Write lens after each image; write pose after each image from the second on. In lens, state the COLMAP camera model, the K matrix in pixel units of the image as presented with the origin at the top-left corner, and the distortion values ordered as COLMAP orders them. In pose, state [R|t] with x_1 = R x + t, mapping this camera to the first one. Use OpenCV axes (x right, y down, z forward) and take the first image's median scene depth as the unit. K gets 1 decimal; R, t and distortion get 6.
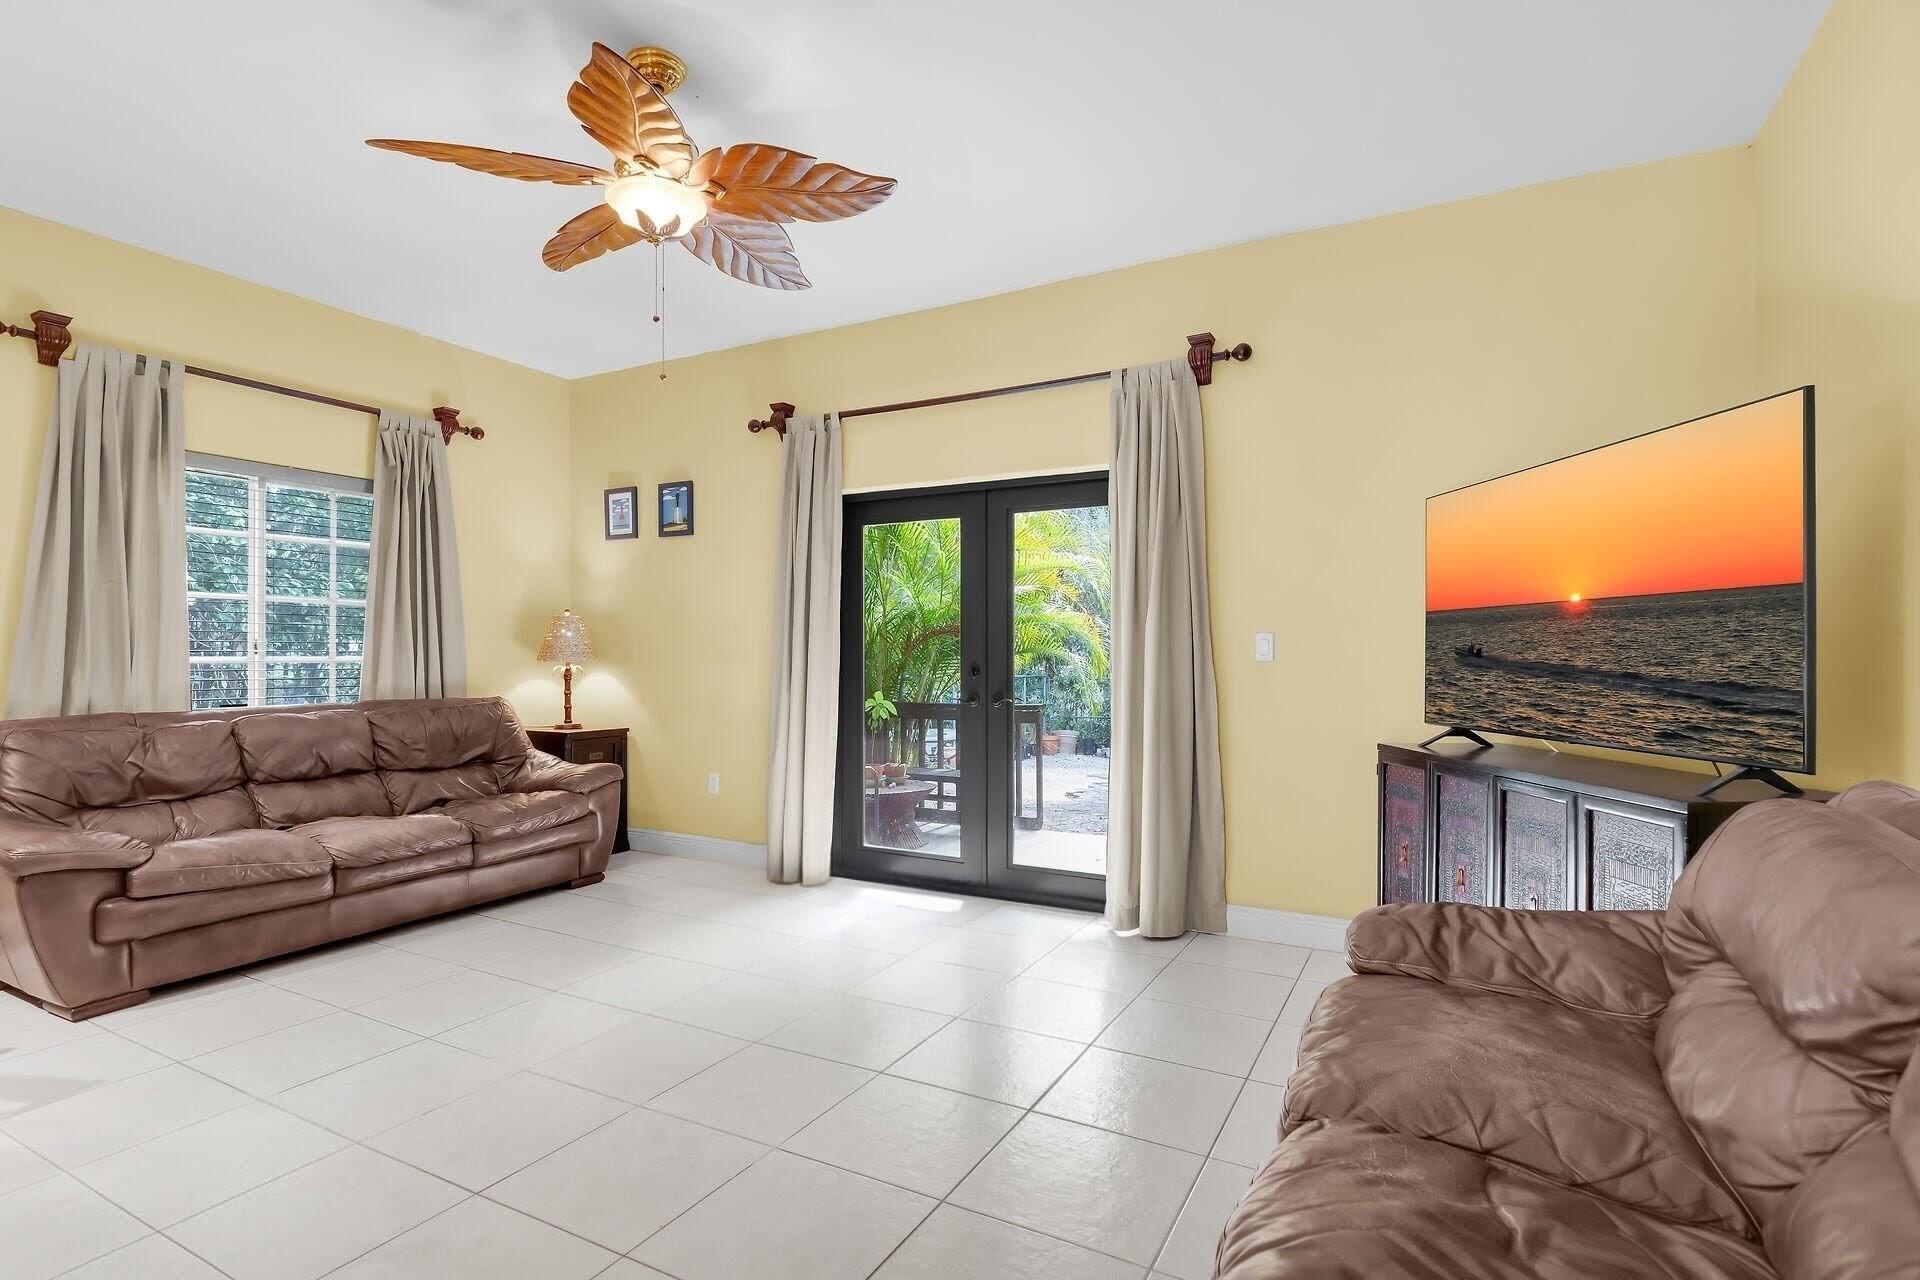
lens RADIAL K [[936.3, 0, 951.6], [0, 936.3, 664.6], [0, 0, 1]] dist [0.000025, 0.000041]
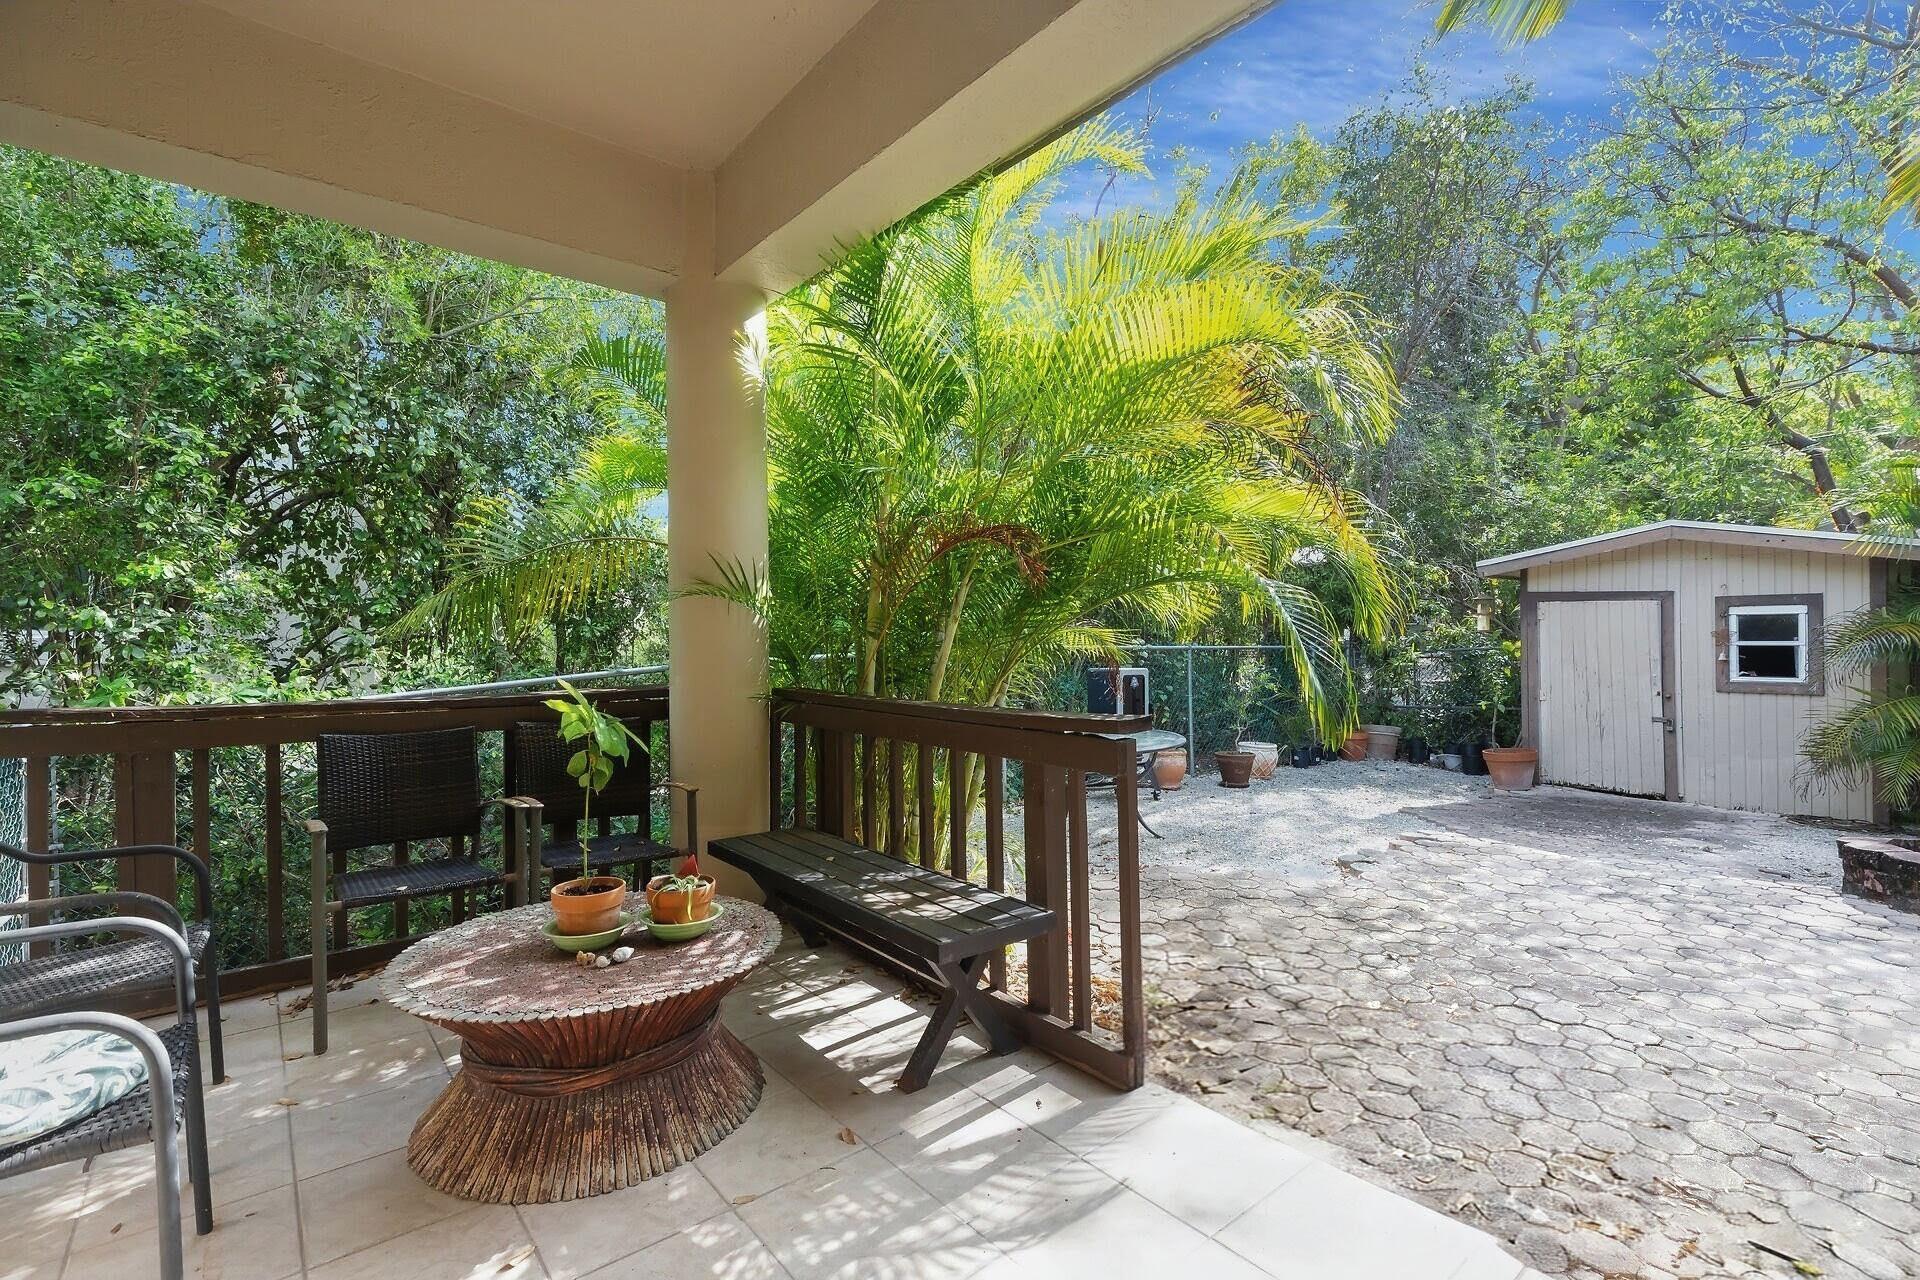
lens RADIAL K [[896.1, 0, 960.0], [0, 896.1, 640.0], [0, 0, 1]] dist [-0.002023, -0.000256]
pose [[0.938578, -0.014668, -0.344754, 0.064452], [0.013758, 0.999892, -0.005088, 0.006869], [0.344792, 0.000033, 0.938679, 0.293178]]
